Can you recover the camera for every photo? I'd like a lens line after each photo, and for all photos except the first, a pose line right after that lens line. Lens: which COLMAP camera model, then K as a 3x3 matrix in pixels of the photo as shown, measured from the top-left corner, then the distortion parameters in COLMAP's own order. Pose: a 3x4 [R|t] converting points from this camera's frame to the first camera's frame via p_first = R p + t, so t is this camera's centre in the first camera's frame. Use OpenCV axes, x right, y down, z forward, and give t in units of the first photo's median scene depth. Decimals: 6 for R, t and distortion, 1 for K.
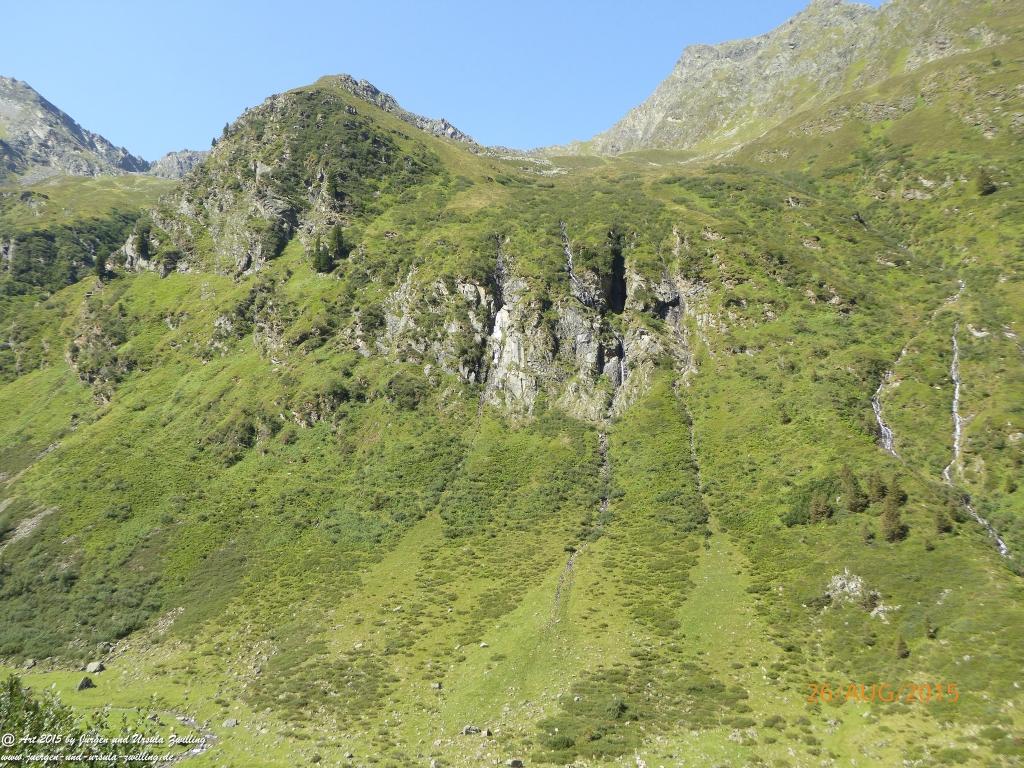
lens RADIAL K [[857.8, 0, 511.6], [0, 857.8, 380.0], [0, 0, 1]] dist [0.002531, -0.000094]
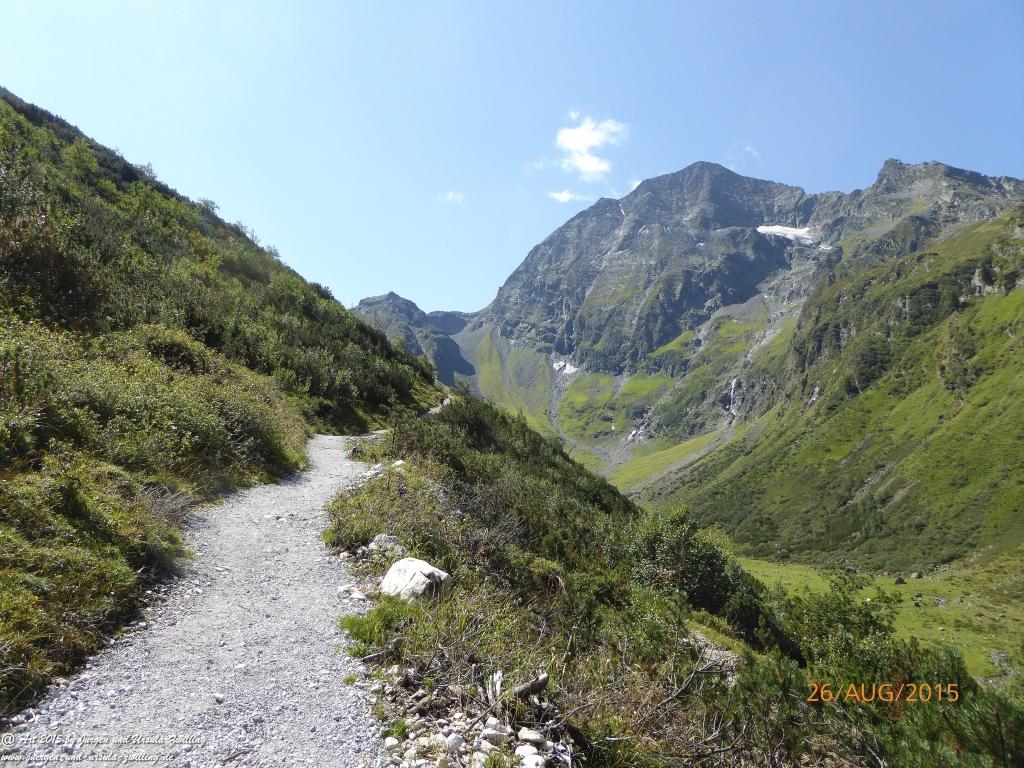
lens RADIAL K [[722.7, 0, 517.8], [0, 722.7, 383.2], [0, 0, 1]] dist [-0.037617, 0.014545]
pose [[0.418160, -0.169405, -0.892437, 0.237115], [0.143686, 0.982423, -0.119161, 0.029562], [0.896937, -0.078402, 0.435151, -0.088799]]
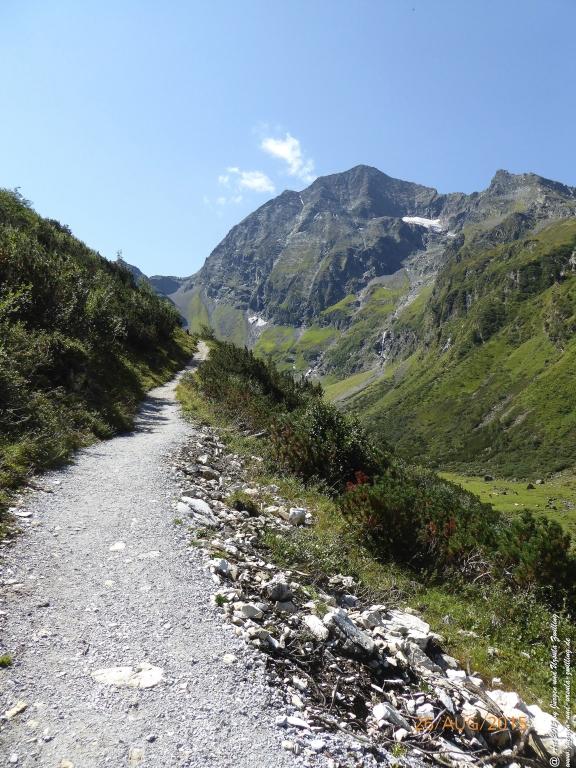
lens RADIAL K [[542.0, 0, 290.3], [0, 542.0, 385.0], [0, 0, 1]] dist [-0.037617, 0.014545]
pose [[0.532883, -0.084773, -0.841932, 0.162462], [0.146878, 0.989132, -0.006631, 0.020274], [0.833344, -0.120128, 0.539544, -0.074972]]
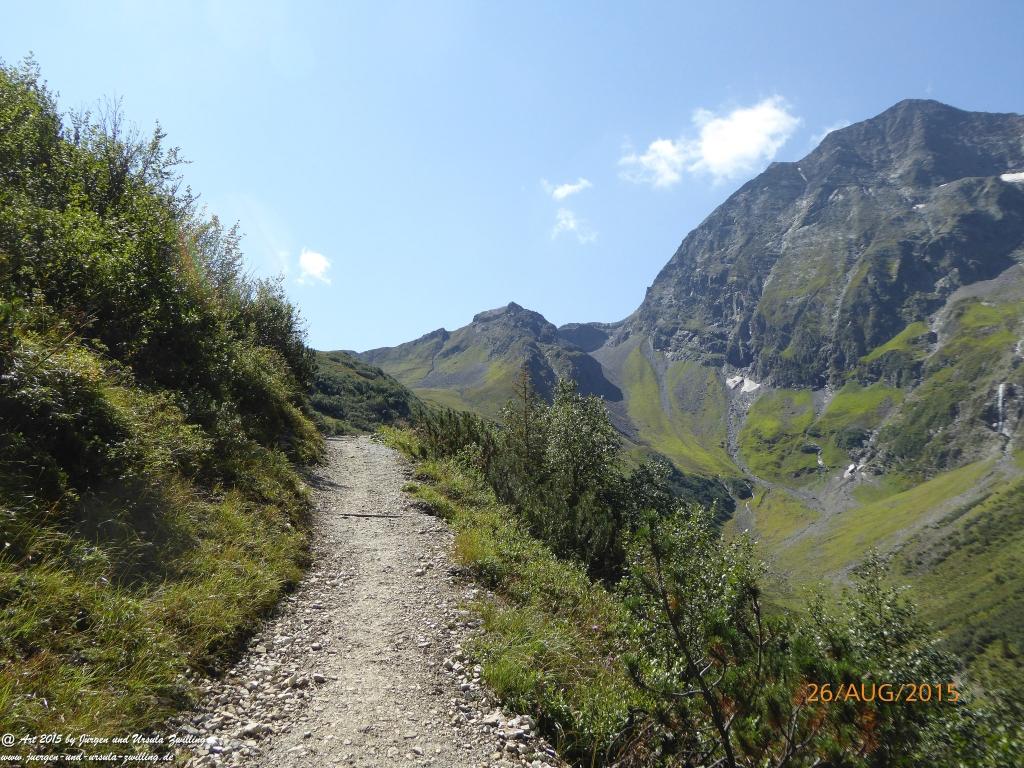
lens RADIAL K [[857.8, 0, 518.3], [0, 857.8, 389.8], [0, 0, 1]] dist [0.002531, -0.000094]
pose [[0.243451, -0.213343, -0.946159, -0.110537], [0.174277, 0.969254, -0.173708, -0.019761], [0.954127, -0.122605, 0.273146, 0.038593]]
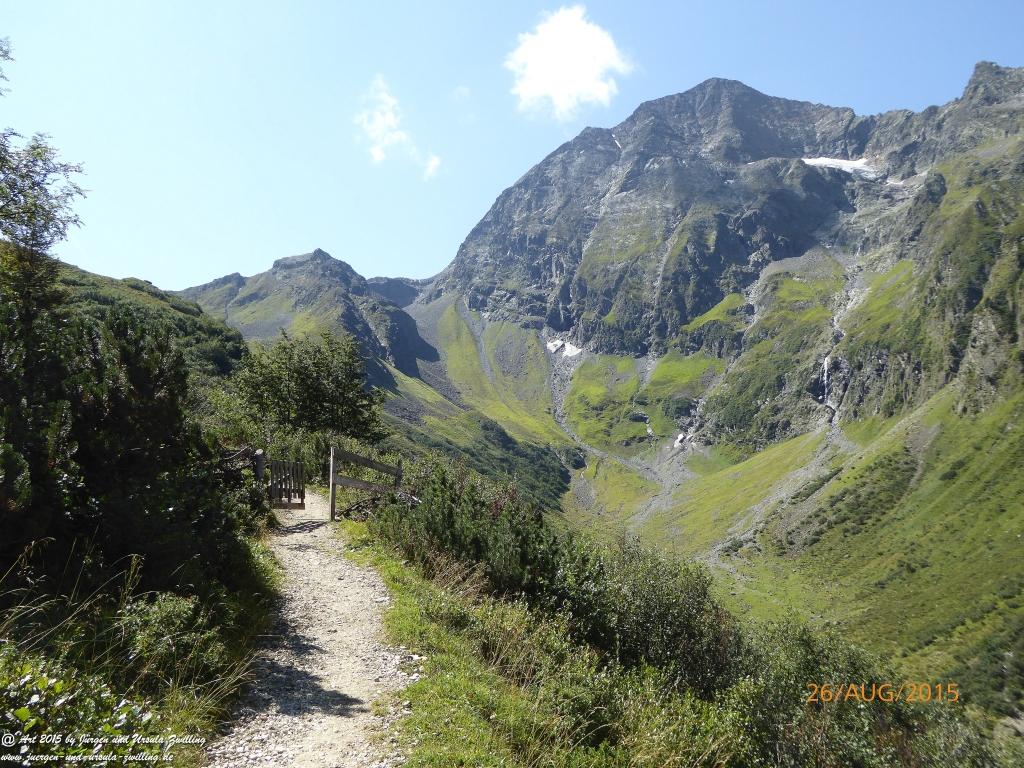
lens RADIAL K [[858.7, 0, 518.4], [0, 858.7, 385.8], [0, 0, 1]] dist [0.005069, -0.003677]
pose [[0.475697, -0.165301, -0.863937, -0.428524], [0.174855, 0.980352, -0.091298, -0.078485], [0.862054, -0.107634, 0.495255, 0.015005]]
